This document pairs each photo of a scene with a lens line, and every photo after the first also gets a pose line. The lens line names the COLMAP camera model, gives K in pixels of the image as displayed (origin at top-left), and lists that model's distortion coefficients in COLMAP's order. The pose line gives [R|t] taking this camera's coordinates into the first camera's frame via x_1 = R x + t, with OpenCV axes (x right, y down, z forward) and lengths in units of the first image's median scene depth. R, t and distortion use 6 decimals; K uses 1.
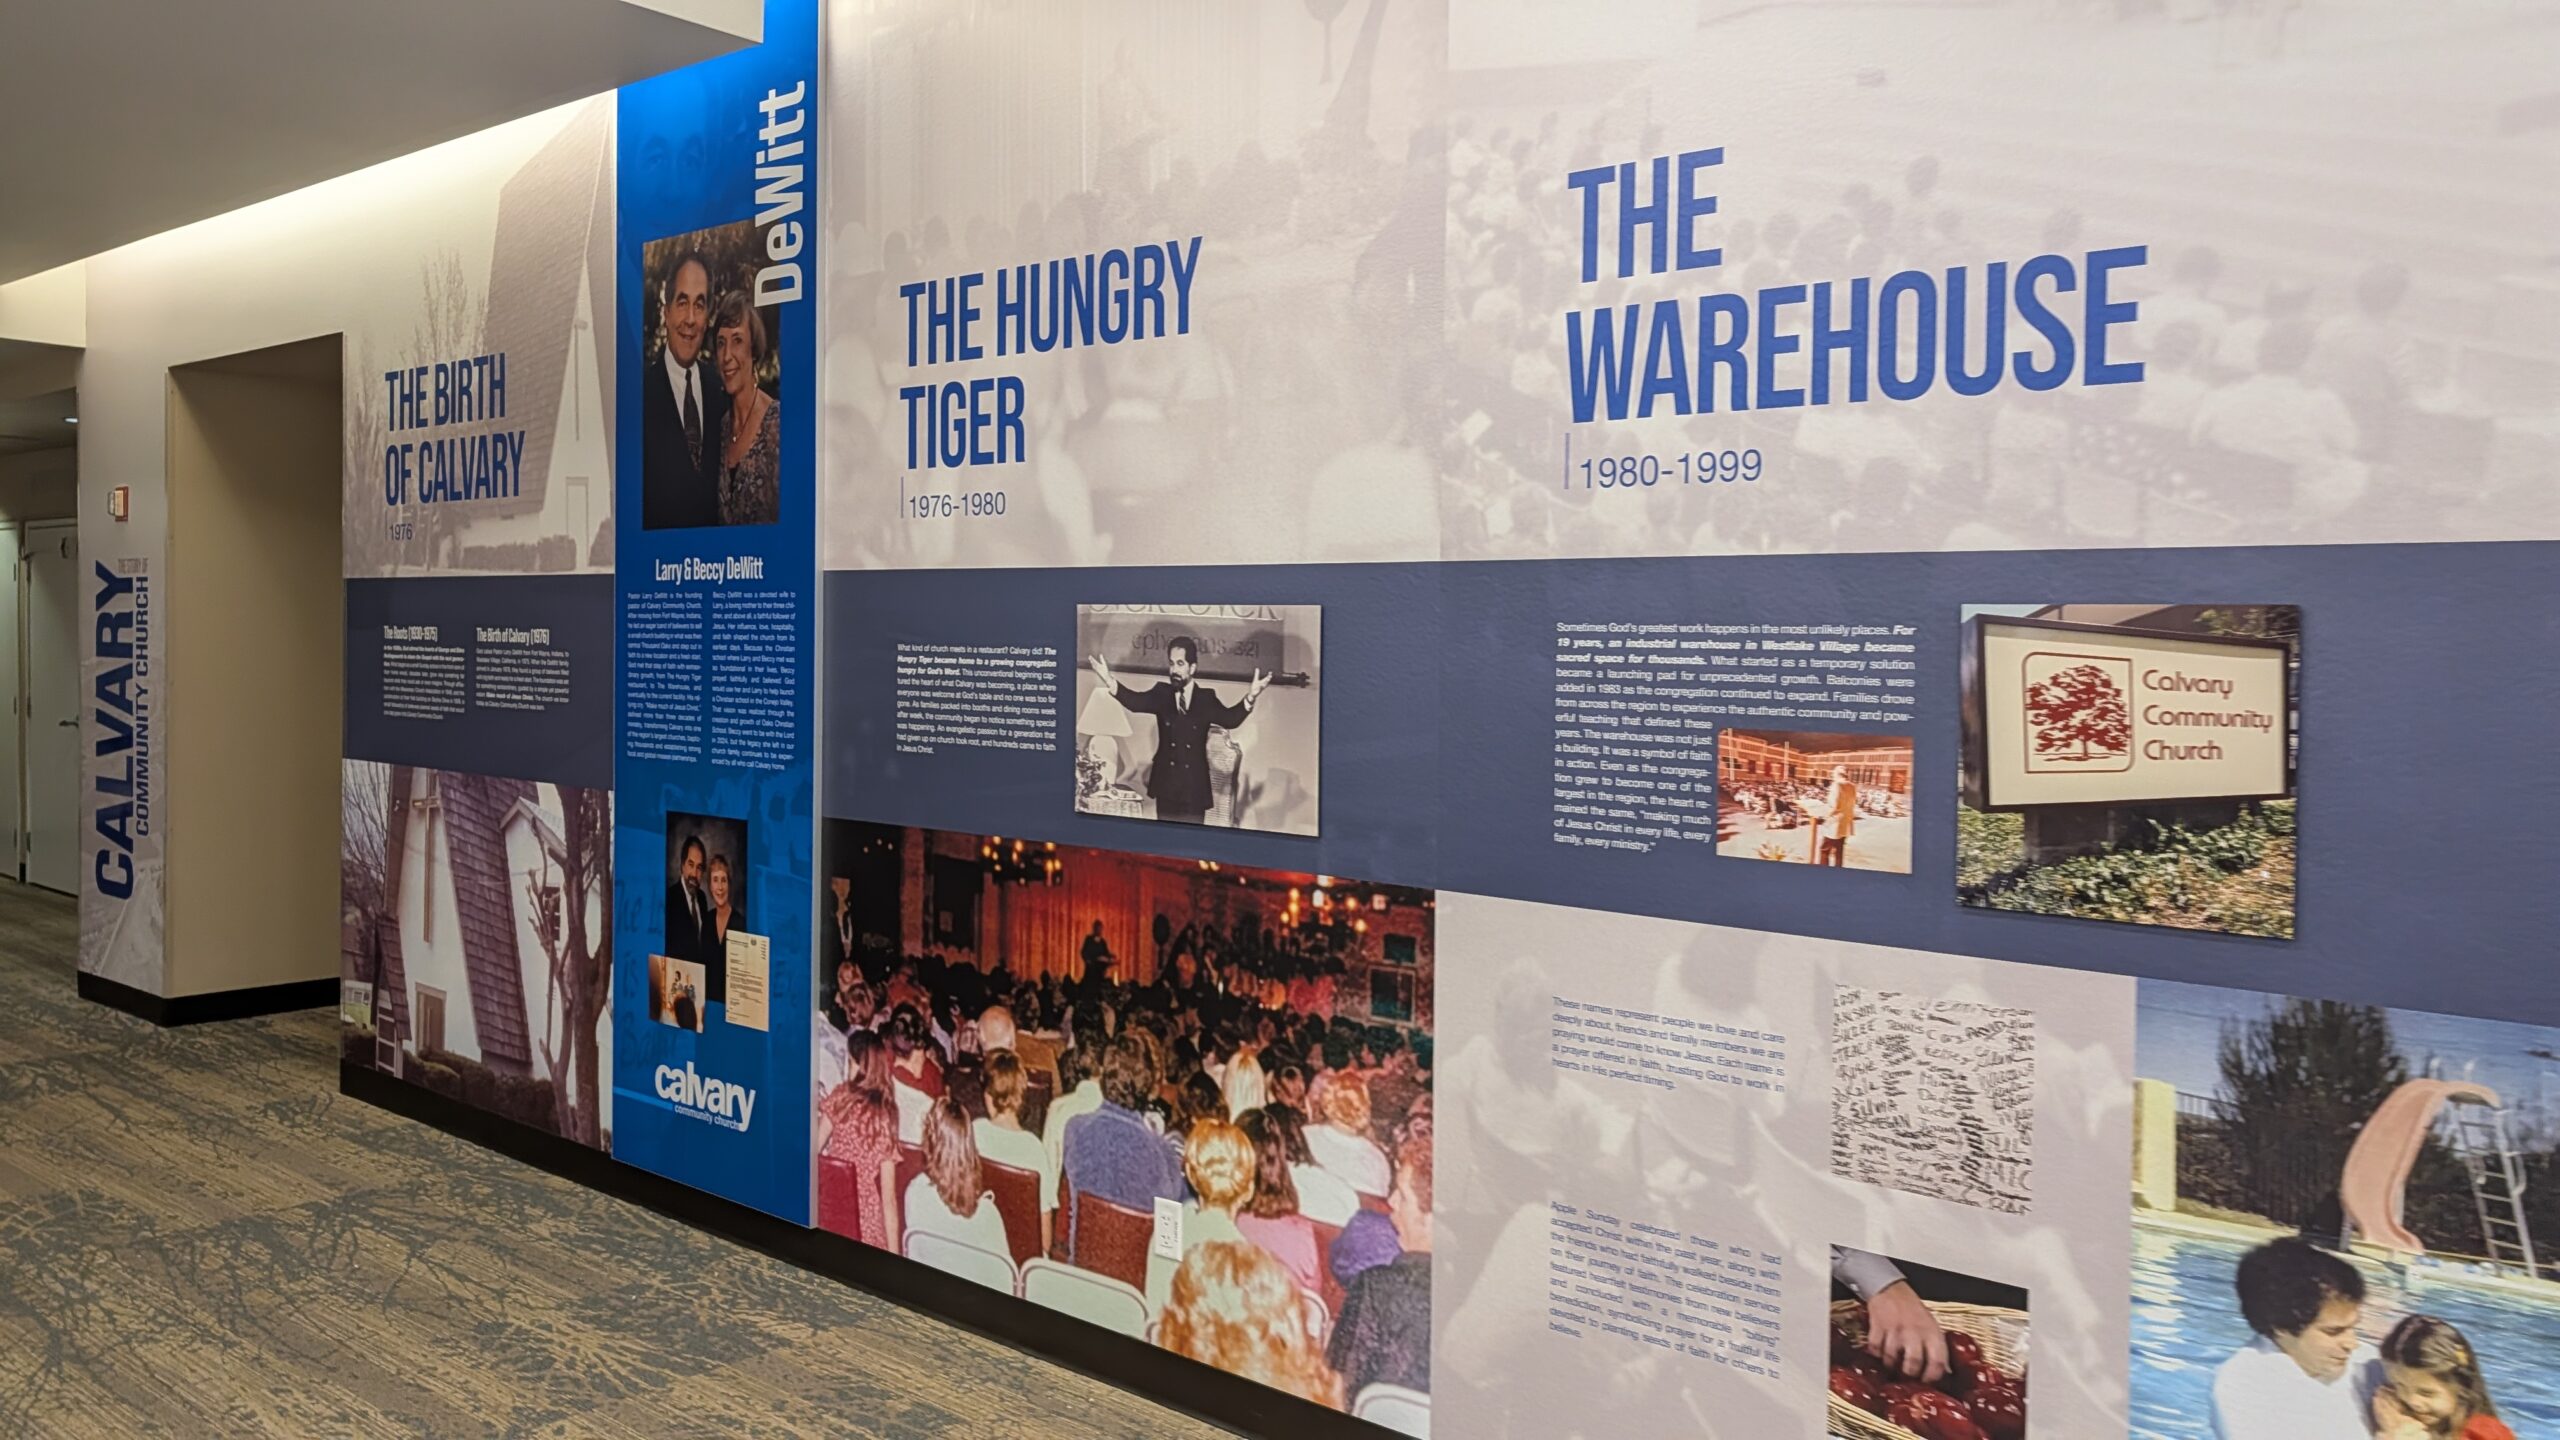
lens RADIAL K [[1891.4, 0, 1301.4], [0, 1891.4, 717.1], [0, 0, 1]] dist [0.007593, -0.016392]
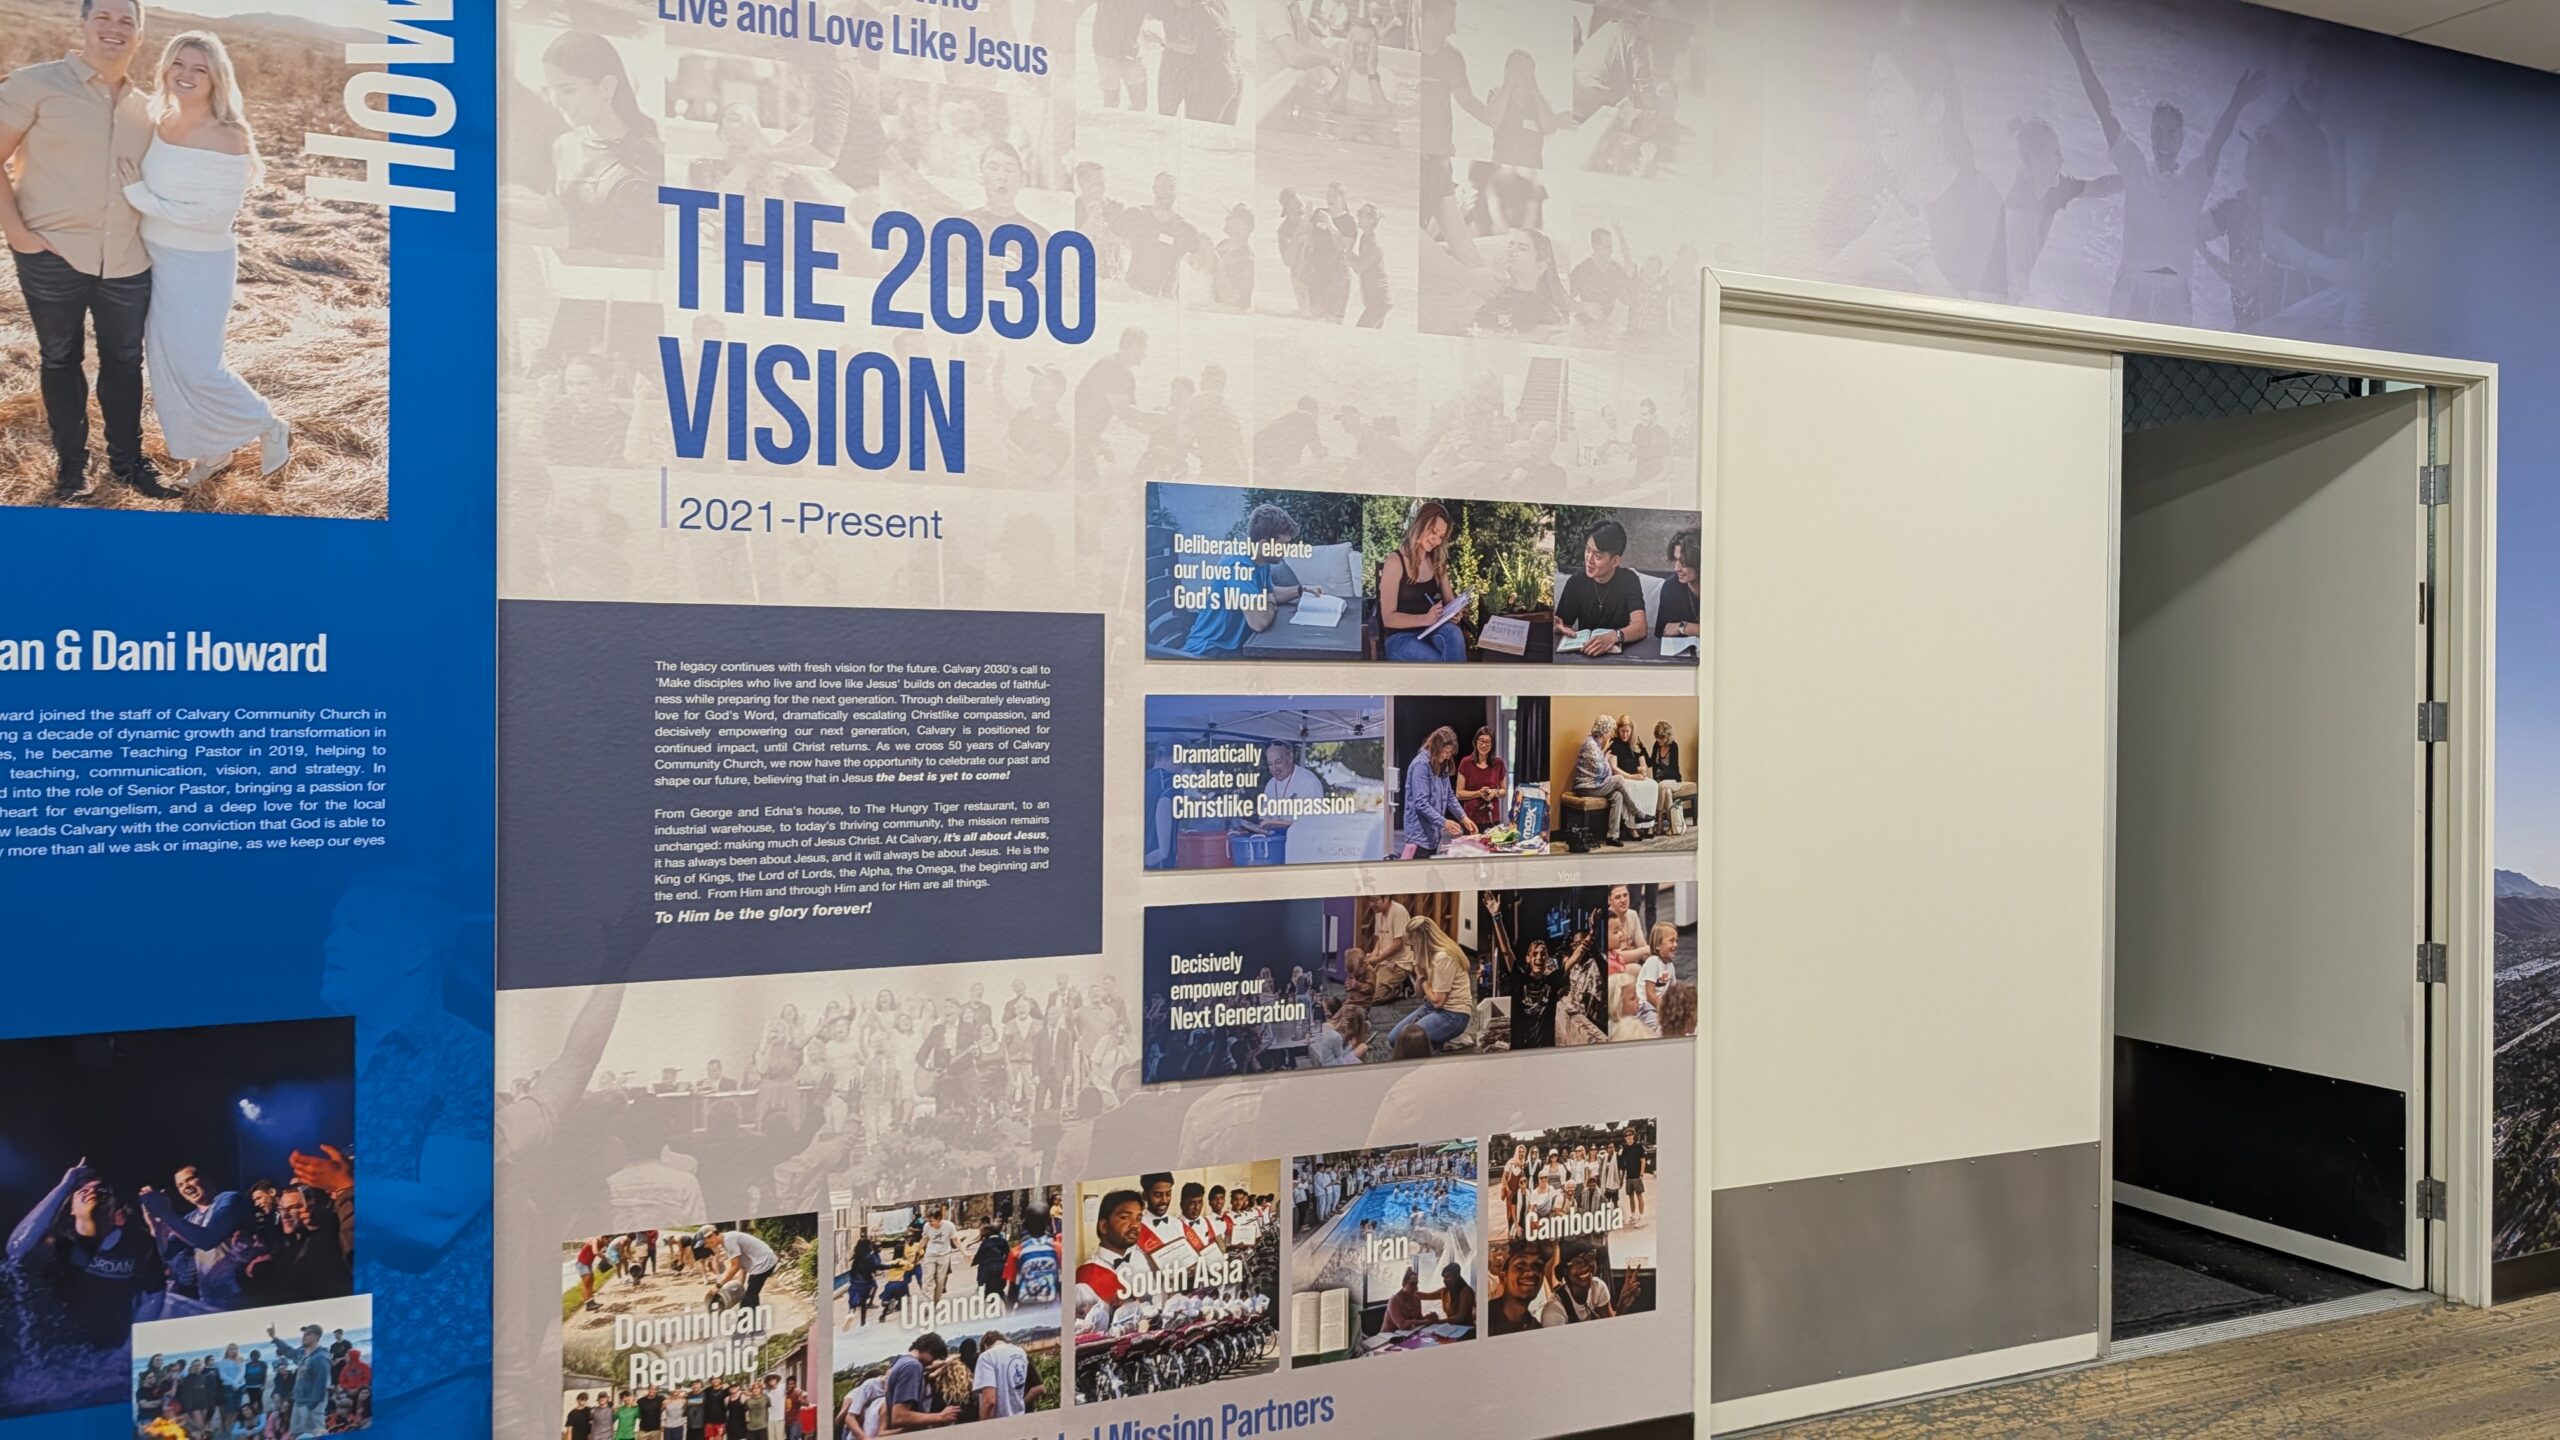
lens RADIAL K [[1679.9, 0, 1267.6], [0, 1679.9, 723.7], [0, 0, 1]] dist [0.021965, -0.025046]
pose [[0.459127, -0.027857, 0.887934, -0.147827], [0.043602, 0.999010, 0.008796, -0.007090], [-0.887300, 0.034678, 0.459887, 0.121472]]
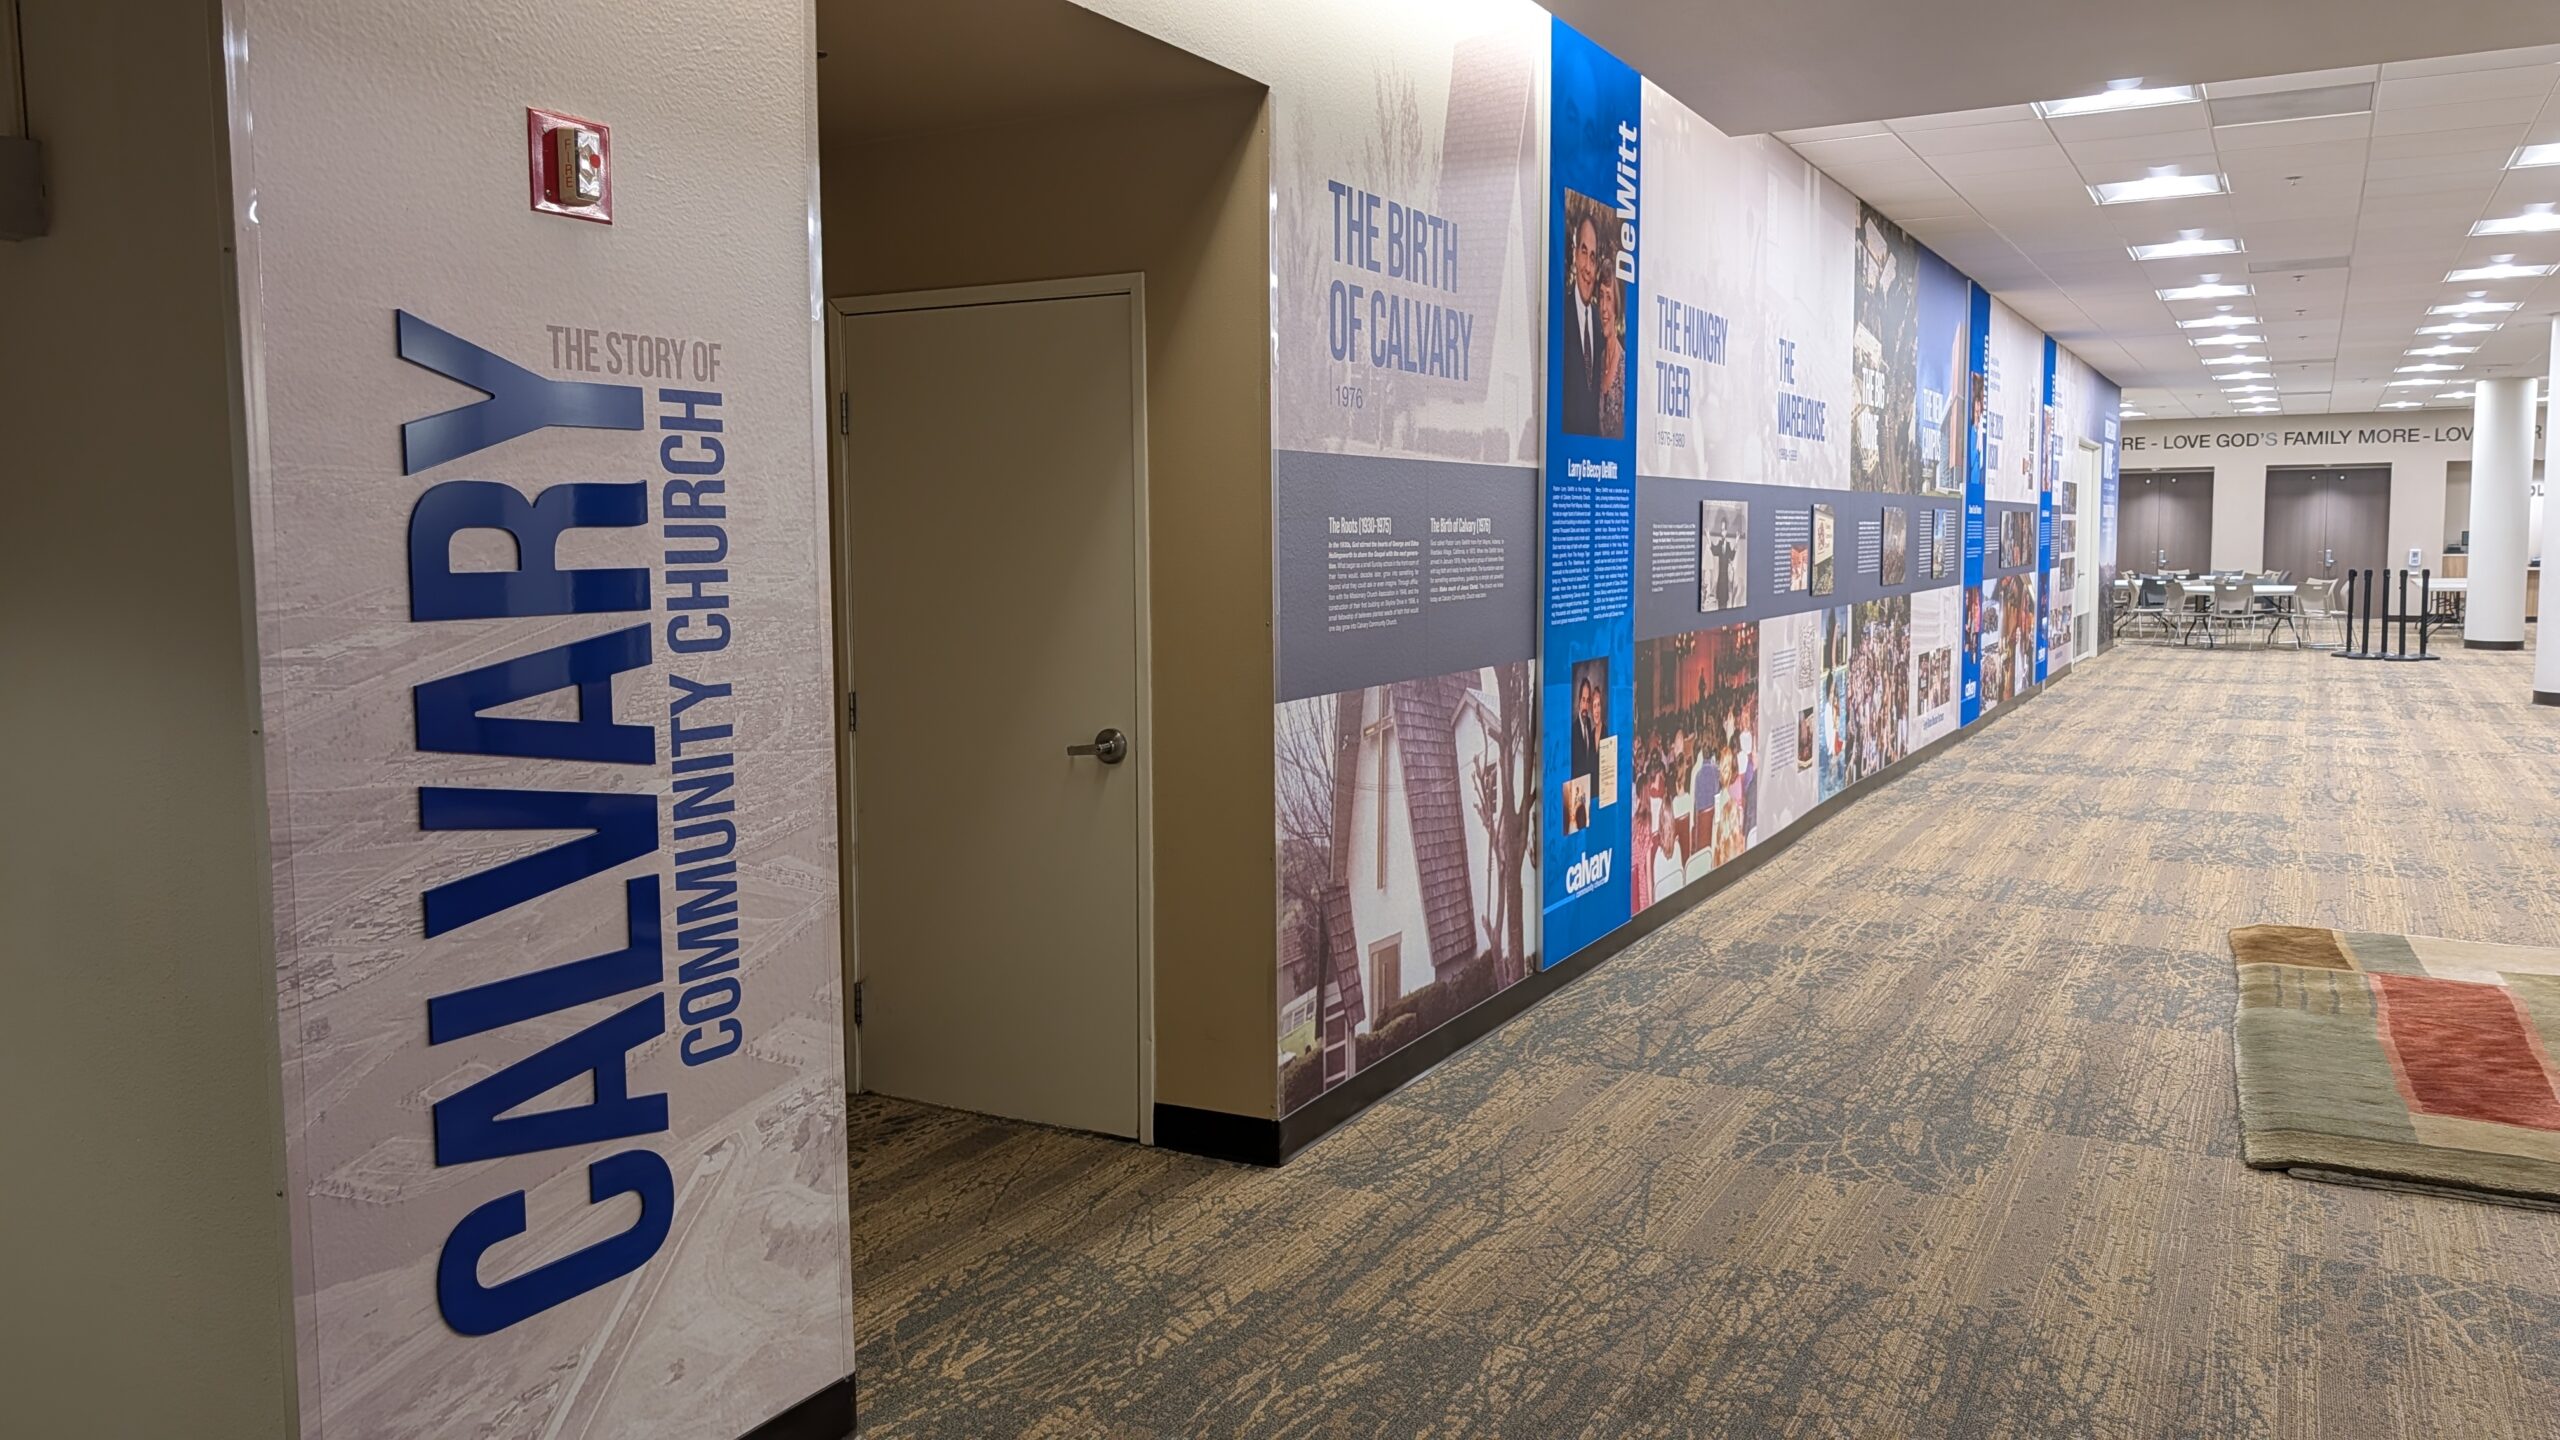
lens RADIAL K [[1891.4, 0, 1294.4], [0, 1891.4, 713.2], [0, 0, 1]] dist [0.007593, -0.016392]
pose [[-0.202032, -0.119489, 0.972062, -1.536528], [0.029655, 0.991328, 0.128021, -0.083928], [-0.978930, 0.054691, -0.196737, 1.451944]]
